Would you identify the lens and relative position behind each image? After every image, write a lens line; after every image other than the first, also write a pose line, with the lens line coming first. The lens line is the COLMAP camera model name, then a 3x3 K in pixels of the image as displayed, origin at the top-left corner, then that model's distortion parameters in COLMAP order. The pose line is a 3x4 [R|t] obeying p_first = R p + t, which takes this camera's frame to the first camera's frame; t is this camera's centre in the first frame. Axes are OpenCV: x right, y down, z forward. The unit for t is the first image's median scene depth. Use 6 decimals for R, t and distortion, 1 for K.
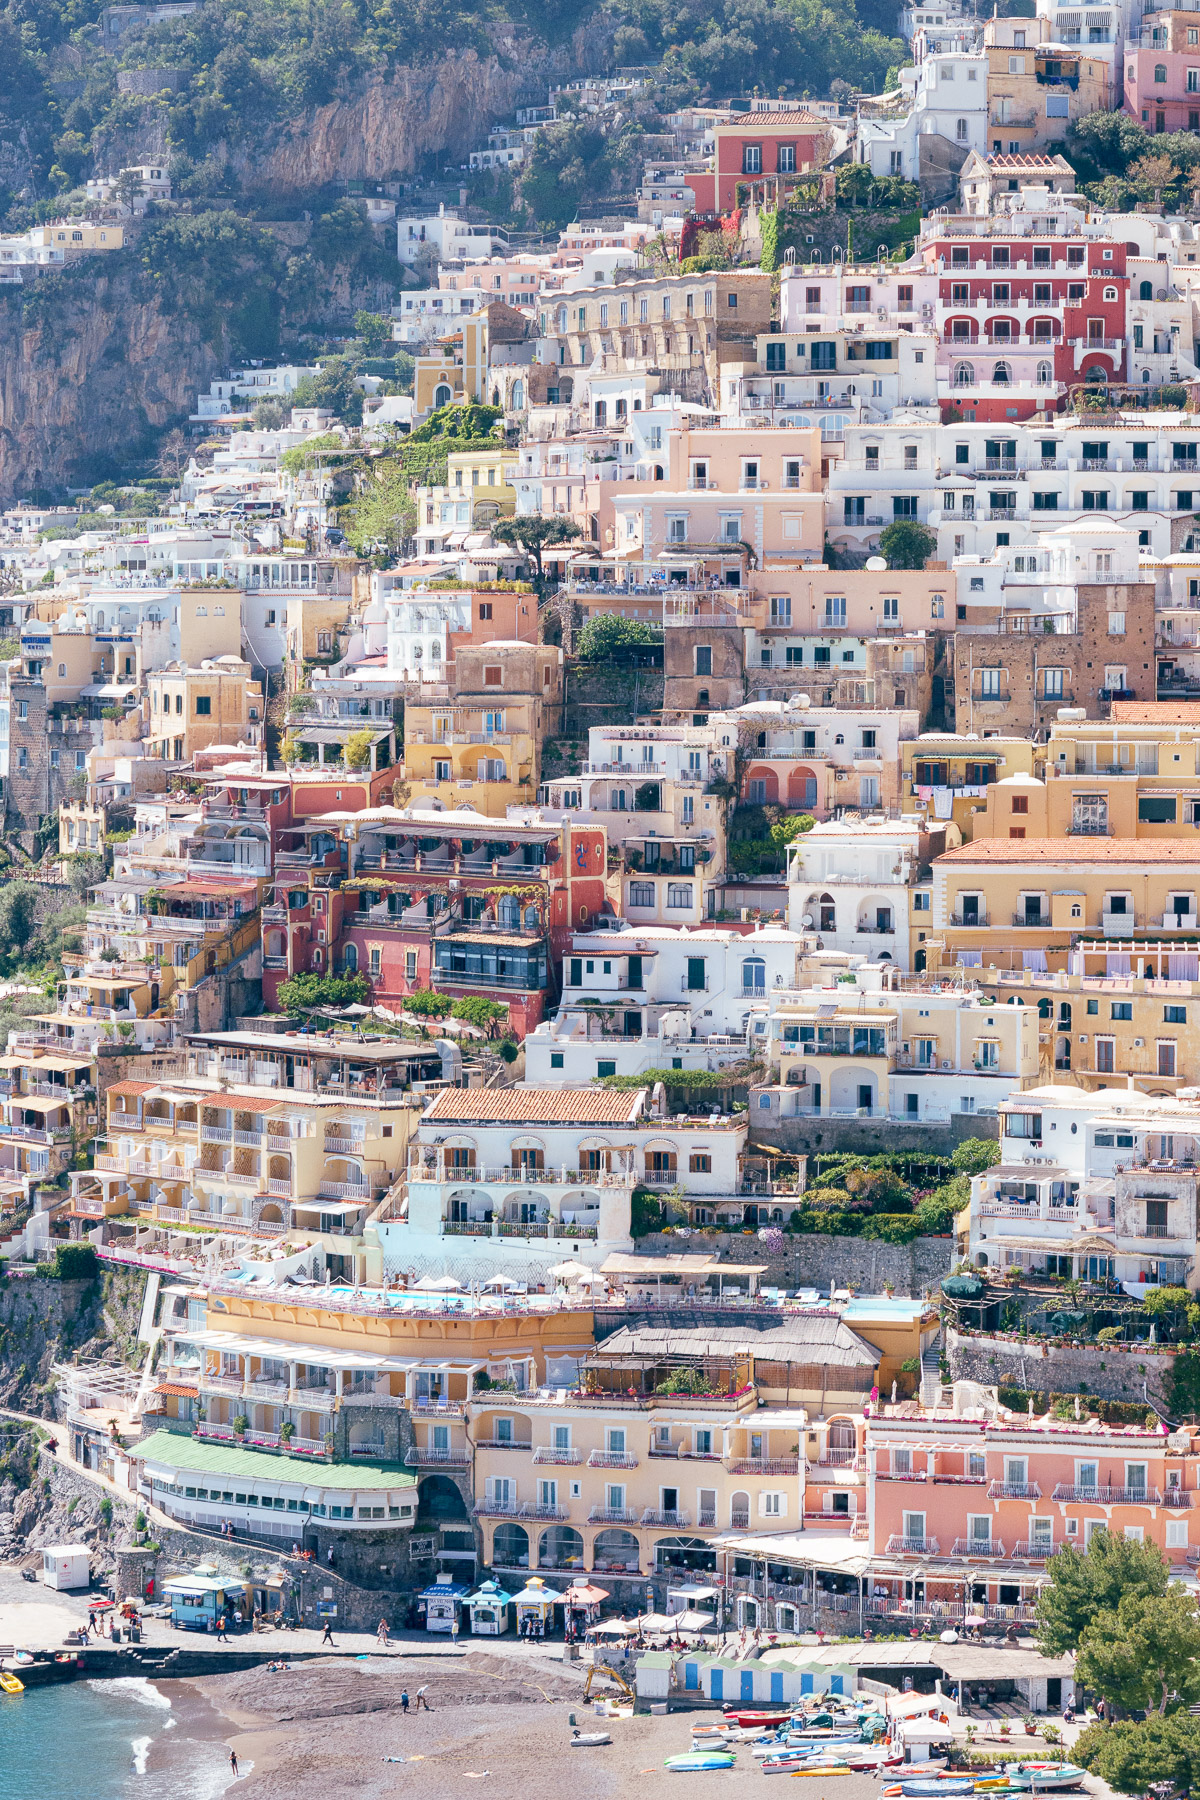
lens RADIAL K [[5282.8, 0, 597.2], [0, 5282.8, 843.4], [0, 0, 1]] dist [0.033393, 0.901028]
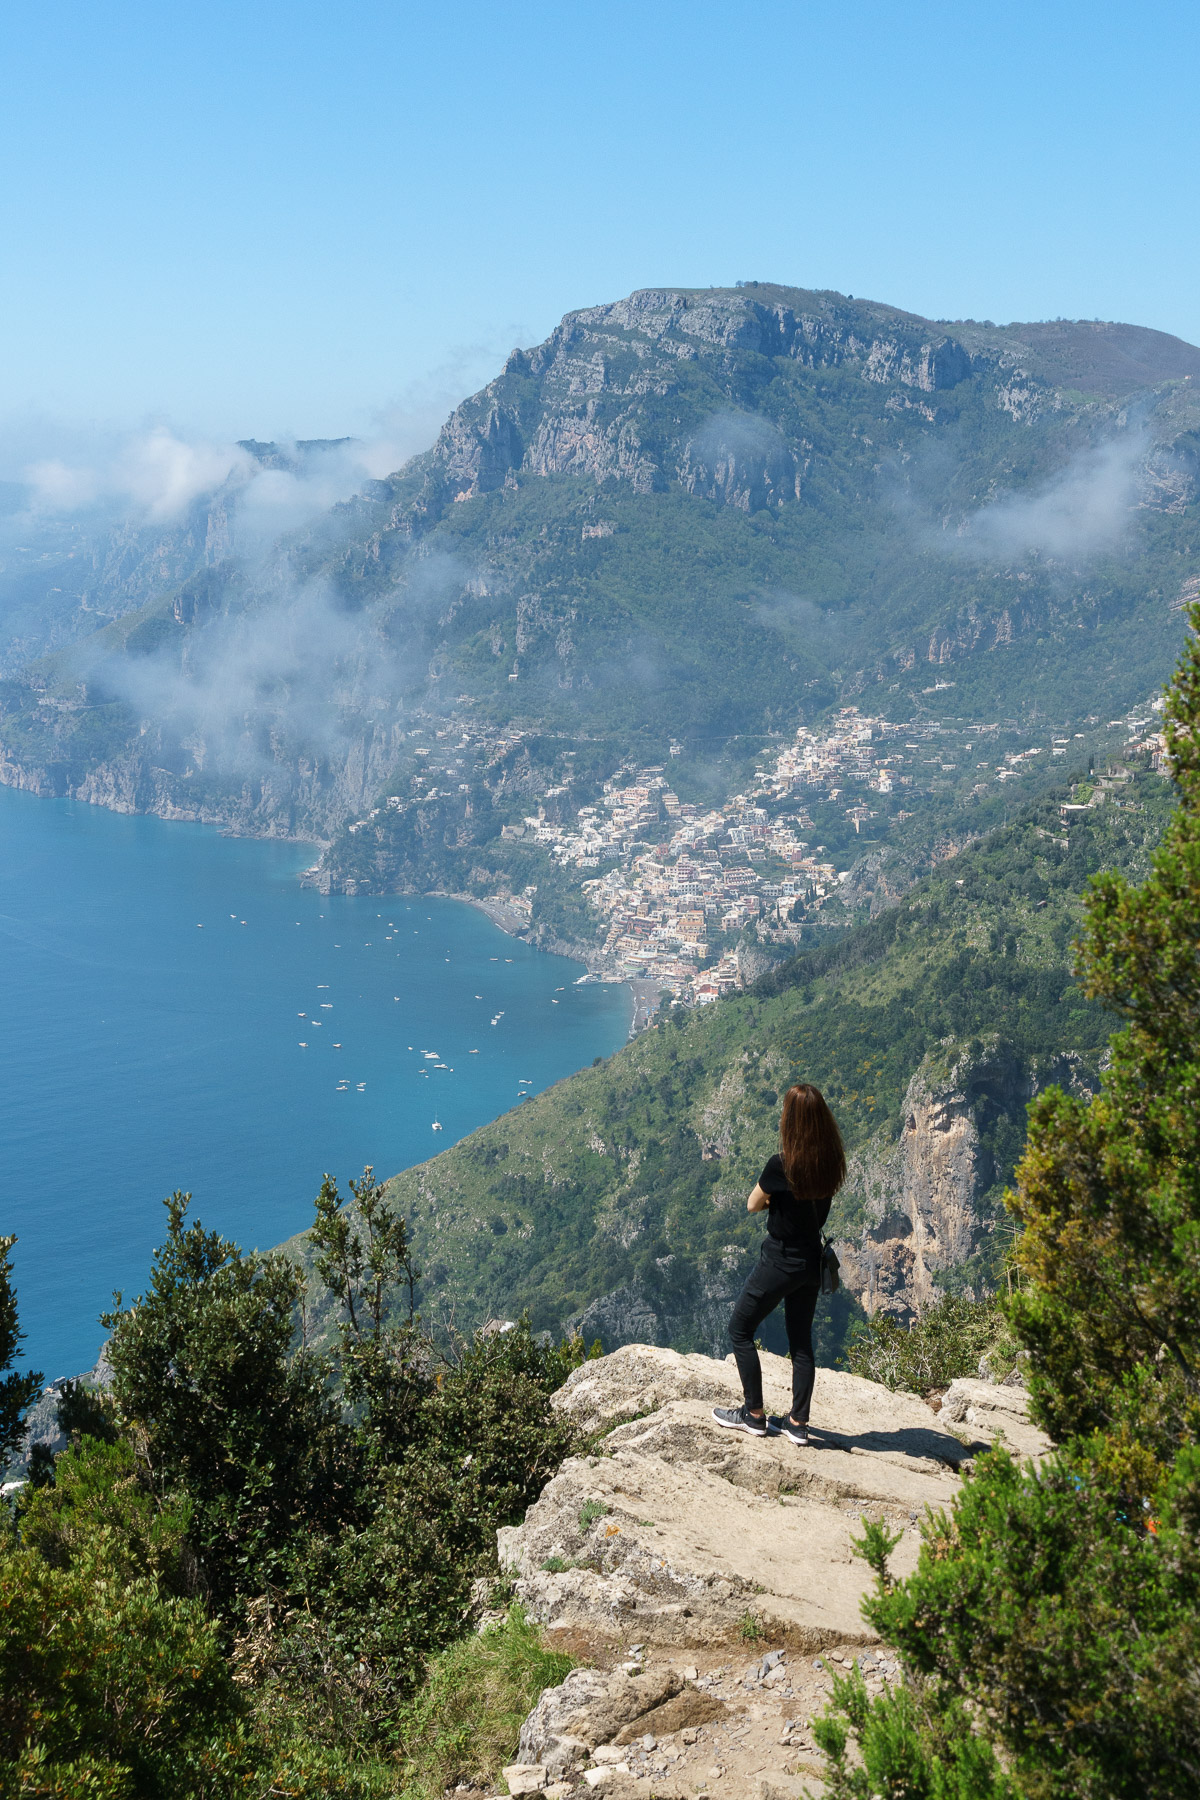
lens RADIAL K [[2094.9, 0, 600.0], [0, 2094.9, 900.0], [0, 0, 1]] dist [-0.004384, -0.002458]
pose [[0.999288, 0.000286, 0.037717, -0.352697], [-0.005251, 0.991288, 0.131607, -0.792070], [-0.037351, -0.131711, 0.990584, -4.500554]]
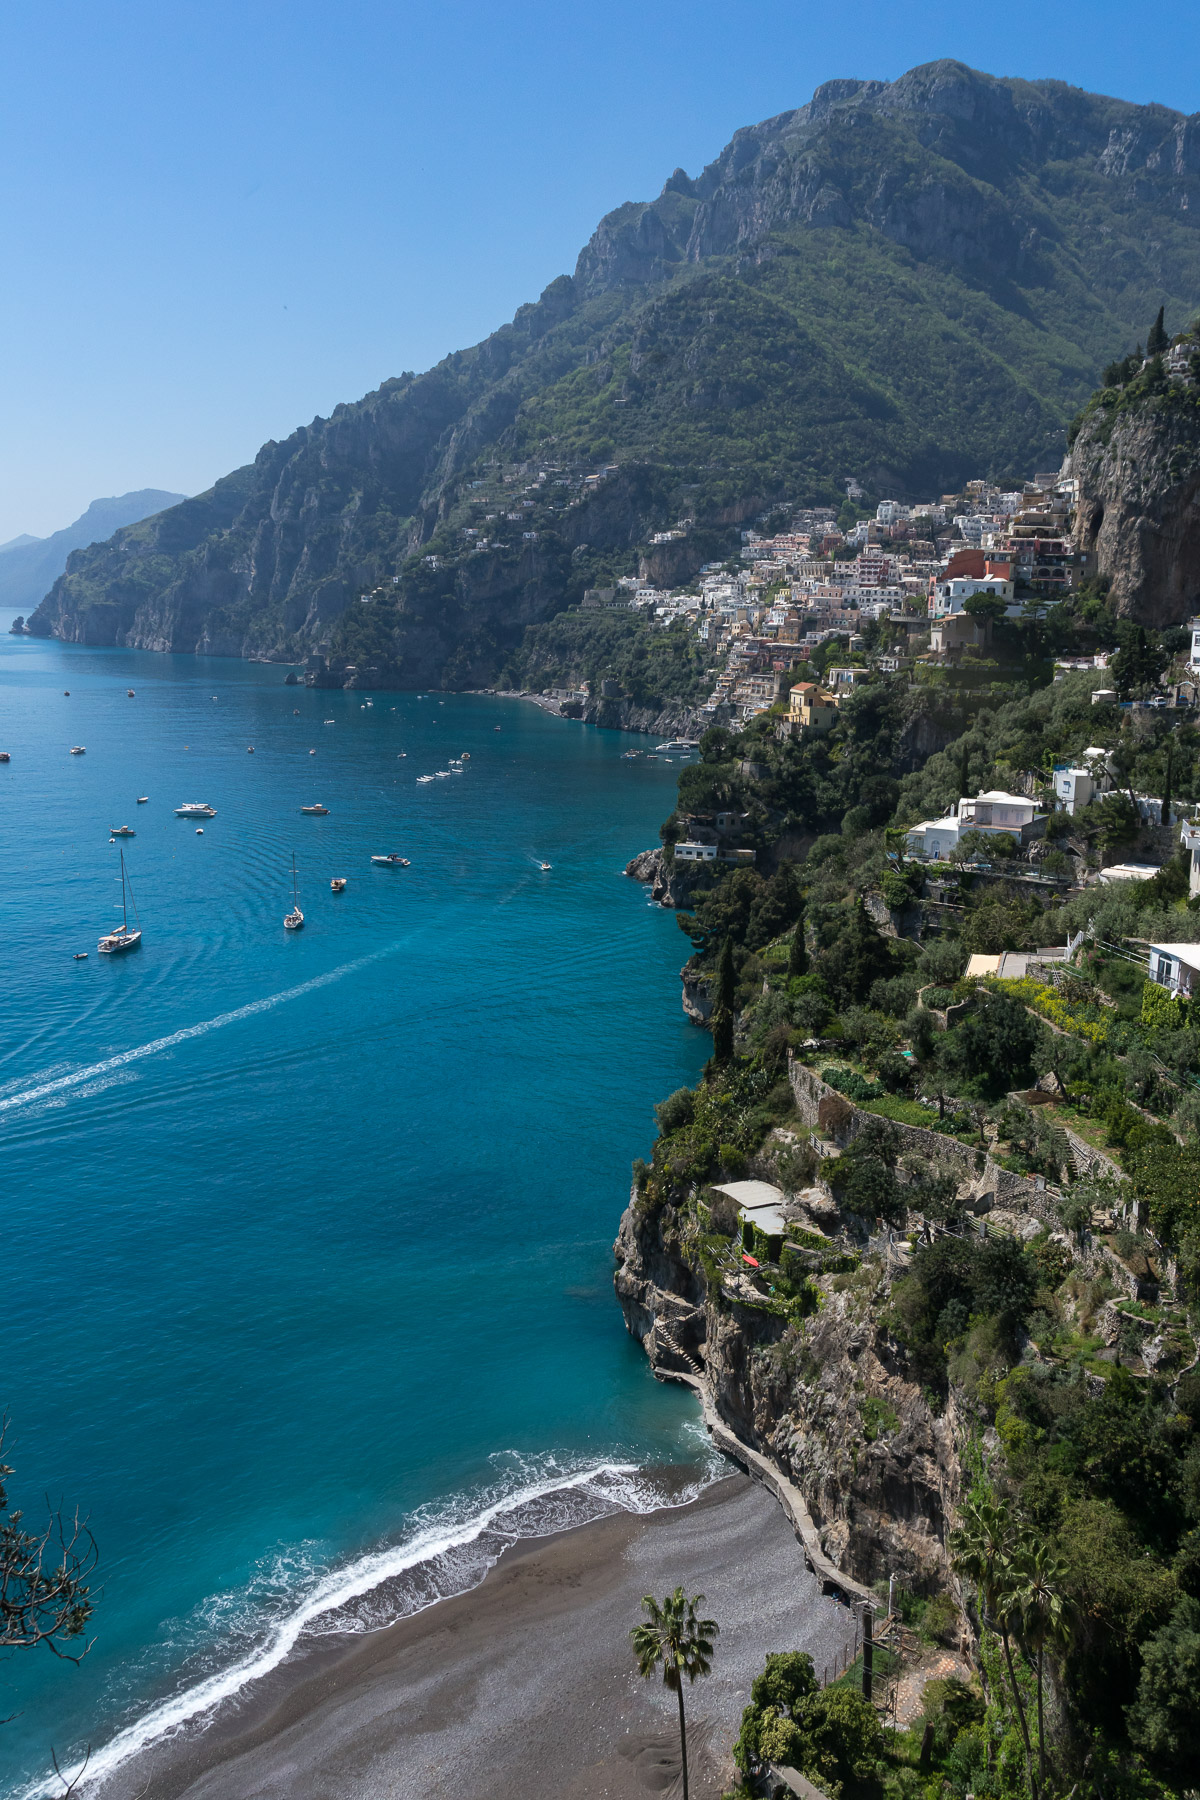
lens RADIAL K [[1628.1, 0, 620.7], [0, 1628.1, 902.5], [0, 0, 1]] dist [0.012345, 0.004124]
pose [[0.997698, 0.039114, -0.055391, -0.118029], [-0.031434, 0.990577, 0.133297, 0.054919], [0.060083, -0.131249, 0.989527, -1.227065]]
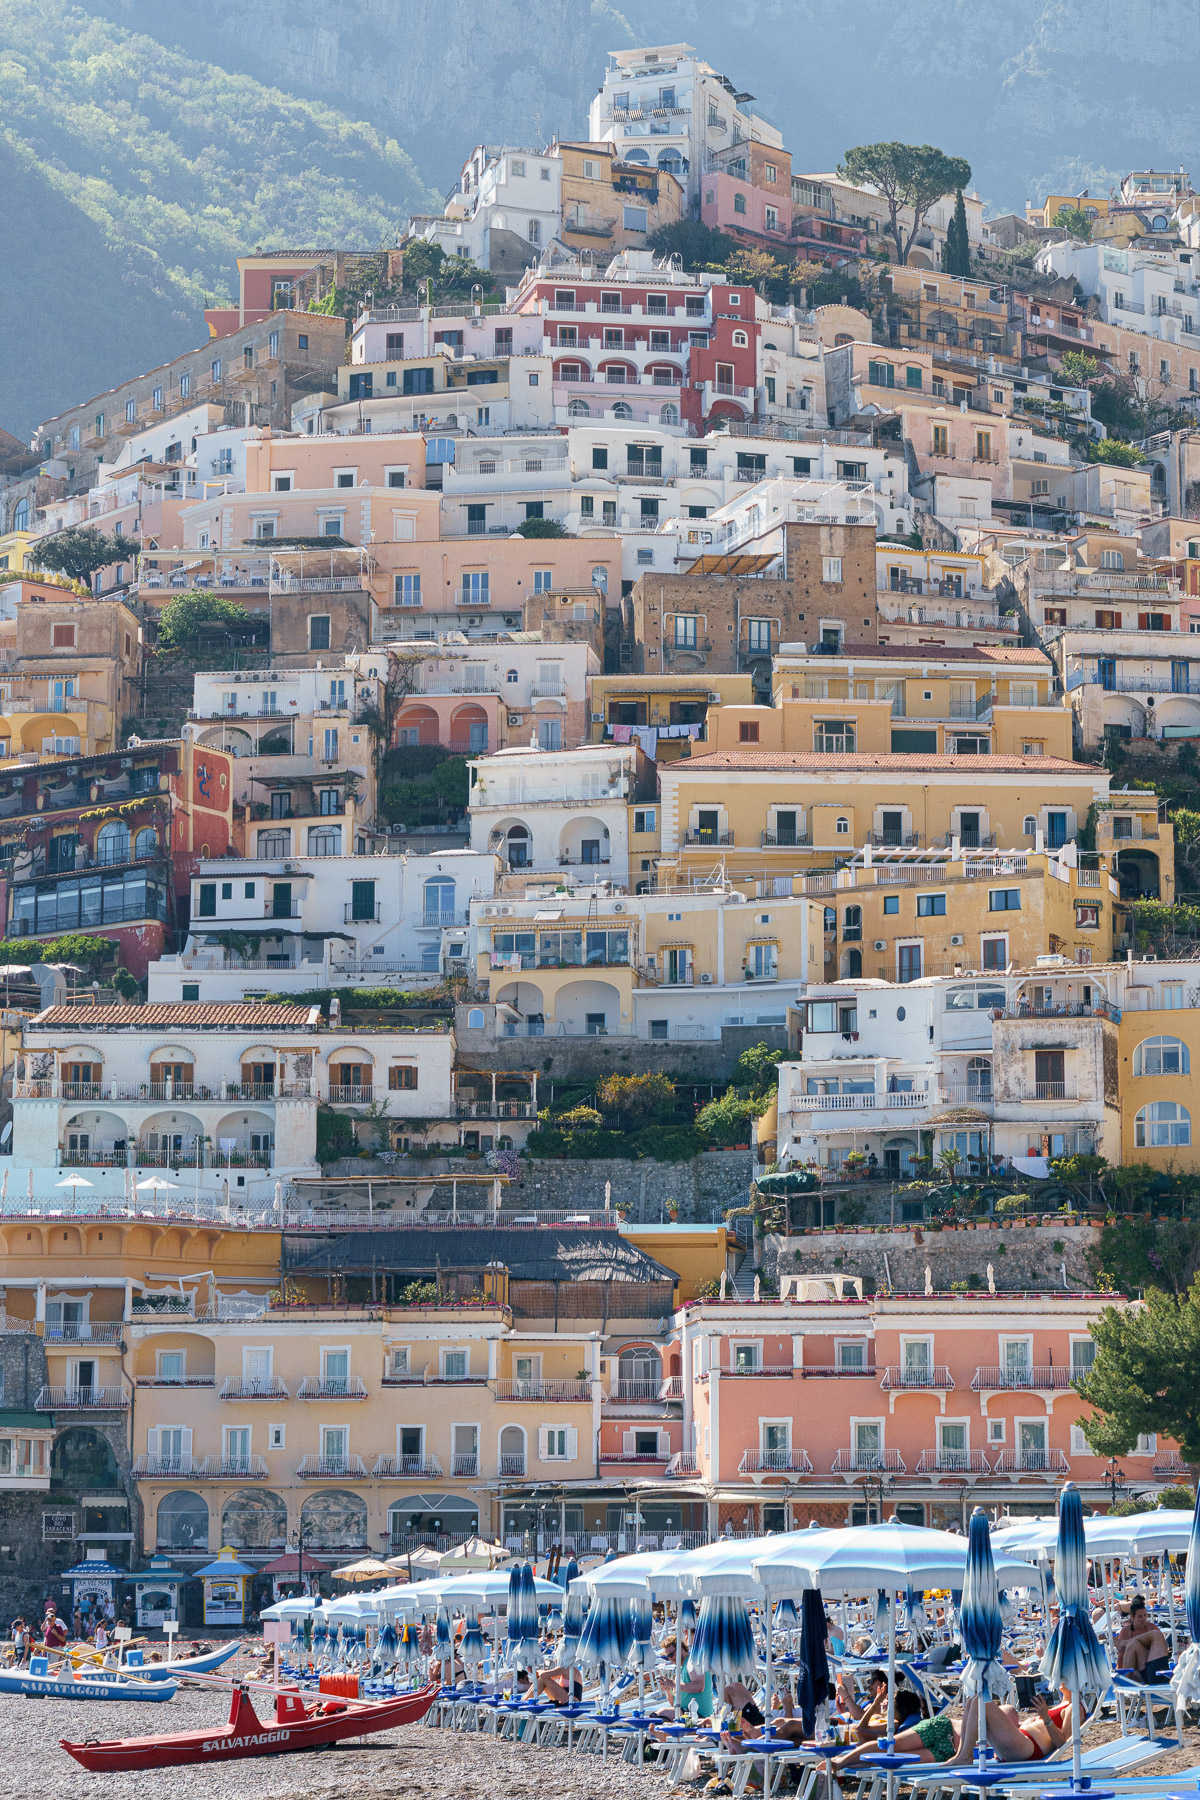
lens RADIAL K [[4549.3, 0, 600.0], [0, 4549.3, 900.0], [0, 0, 1]] dist [0.046470, 0.096624]
pose [[0.983894, 0.027229, 0.176667, -0.066158], [0.007479, 0.981193, -0.192883, 0.155474], [-0.178597, 0.191098, 0.965186, 0.344851]]
